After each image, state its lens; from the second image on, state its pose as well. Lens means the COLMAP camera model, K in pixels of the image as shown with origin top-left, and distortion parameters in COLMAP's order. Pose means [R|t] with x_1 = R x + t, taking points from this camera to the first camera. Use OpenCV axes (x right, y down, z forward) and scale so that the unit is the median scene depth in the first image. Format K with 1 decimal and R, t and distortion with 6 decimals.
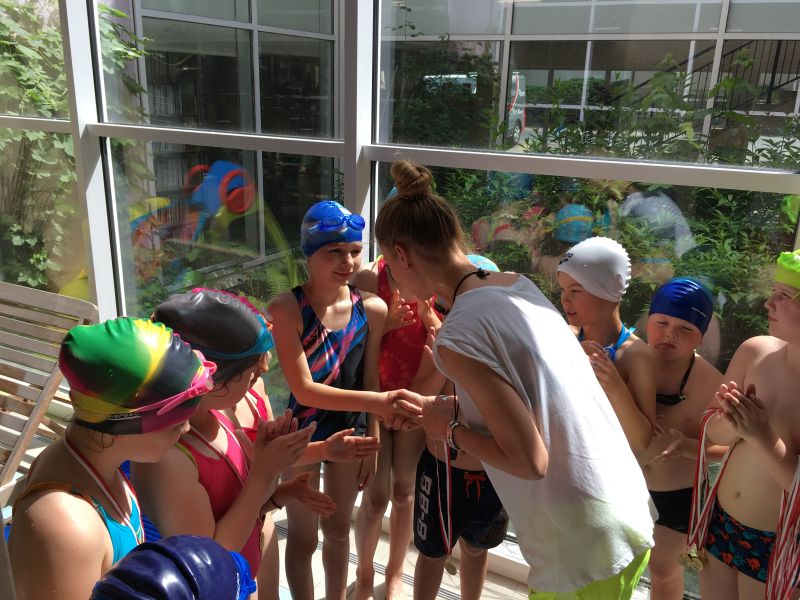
lens RADIAL K [[685.5, 0, 398.0], [0, 685.5, 304.5], [0, 0, 1]] dist [0.073486, -0.098526]
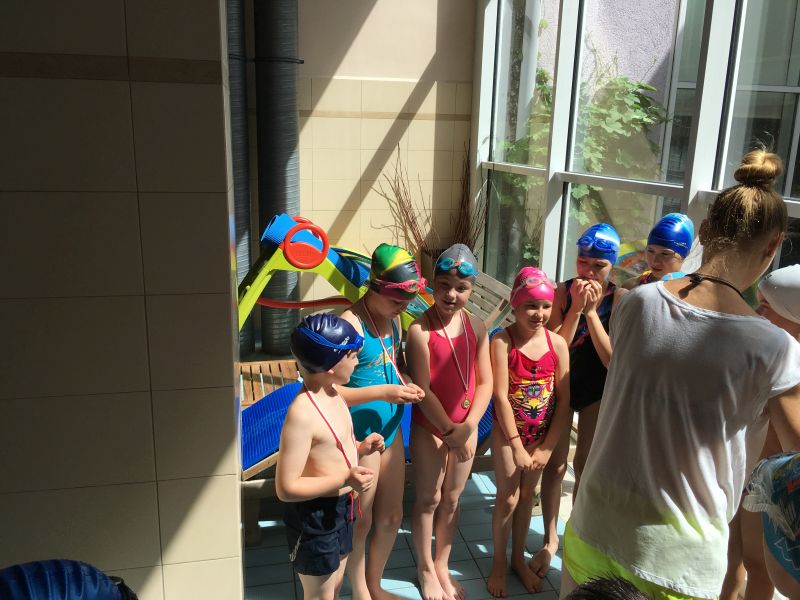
lens RADIAL K [[685.5, 0, 398.0], [0, 685.5, 308.0], [0, 0, 1]] dist [0.073486, -0.098526]
pose [[0.646787, 0.174243, -0.742500, 0.282828], [-0.233837, 0.971970, 0.024399, 0.032333], [0.725939, 0.157843, 0.669401, -0.081418]]
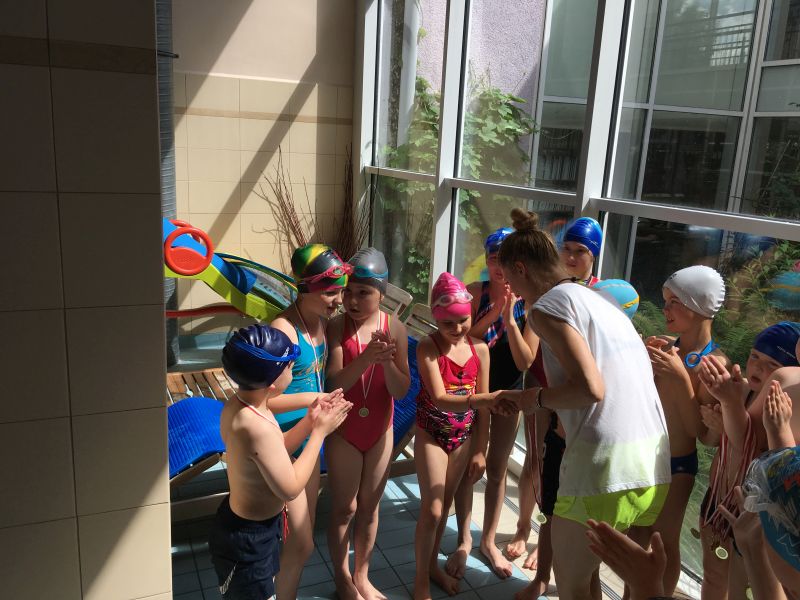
lens RADIAL K [[685.5, 0, 399.0], [0, 685.5, 307.9], [0, 0, 1]] dist [0.073486, -0.098526]
pose [[0.787828, 0.154428, -0.596221, 0.242209], [-0.211796, 0.976946, -0.026821, 0.040496], [0.578333, 0.147408, 0.802373, -0.103696]]
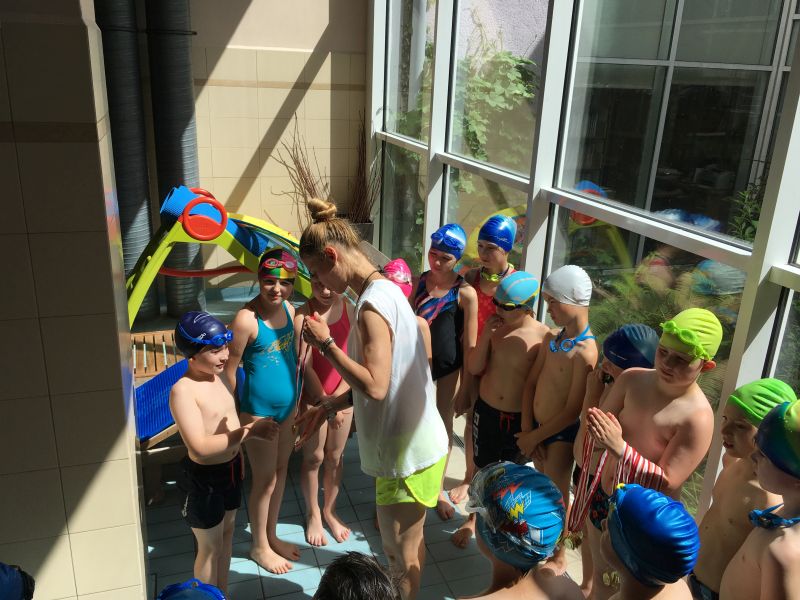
lens RADIAL K [[685.5, 0, 395.9], [0, 685.5, 310.0], [0, 0, 1]] dist [0.073486, -0.098526]
pose [[0.726486, 0.229066, -0.647879, 0.360872], [-0.225674, 0.970045, 0.089916, -0.024833], [0.649068, 0.080887, 0.756418, -0.116892]]
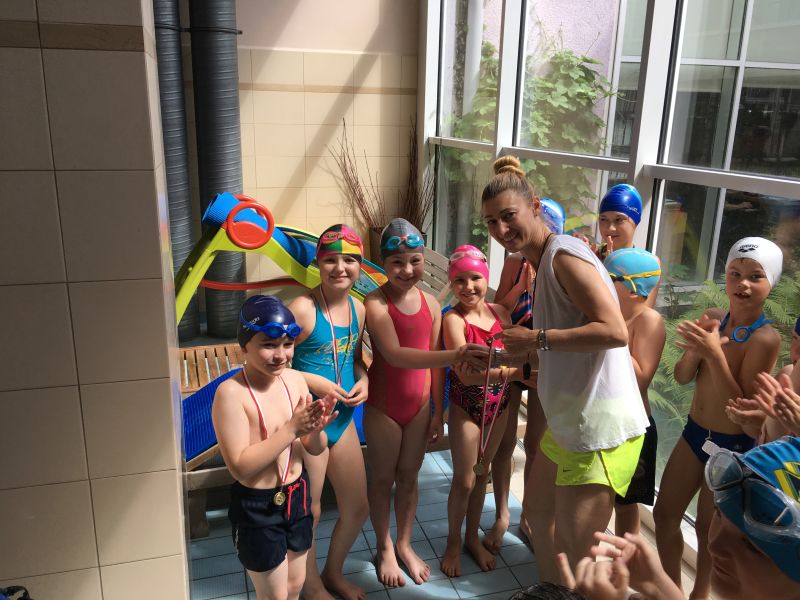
lens RADIAL K [[685.5, 0, 397.3], [0, 685.5, 309.3], [0, 0, 1]] dist [0.073486, -0.098526]
pose [[0.701238, 0.185335, -0.688416, 0.272851], [-0.215608, 0.975532, 0.043009, 0.029373], [0.679543, 0.118269, 0.724040, -0.070197]]
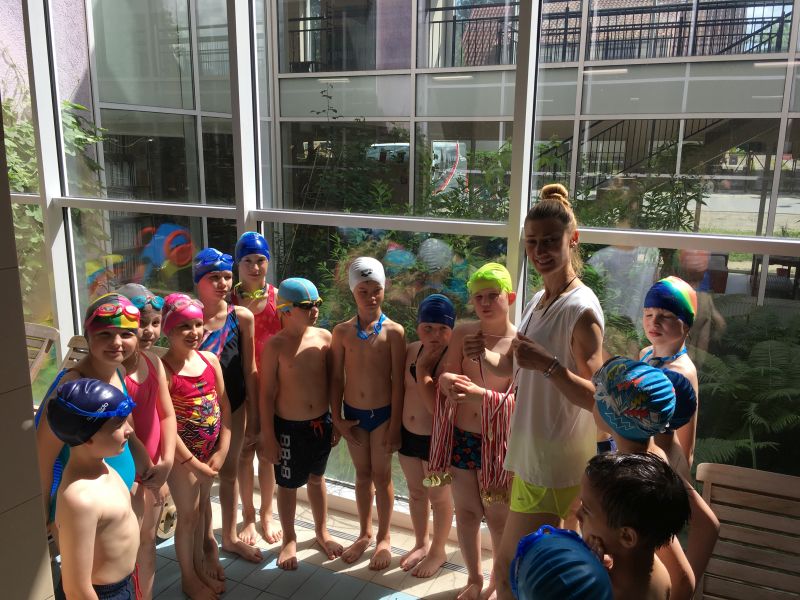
lens RADIAL K [[685.5, 0, 409.3], [0, 685.5, 311.0], [0, 0, 1]] dist [0.073486, -0.098526]
pose [[0.998137, -0.026749, 0.054827, 0.104578], [0.030807, 0.996741, -0.074555, 0.051725], [-0.052654, 0.076105, 0.995709, -0.232790]]
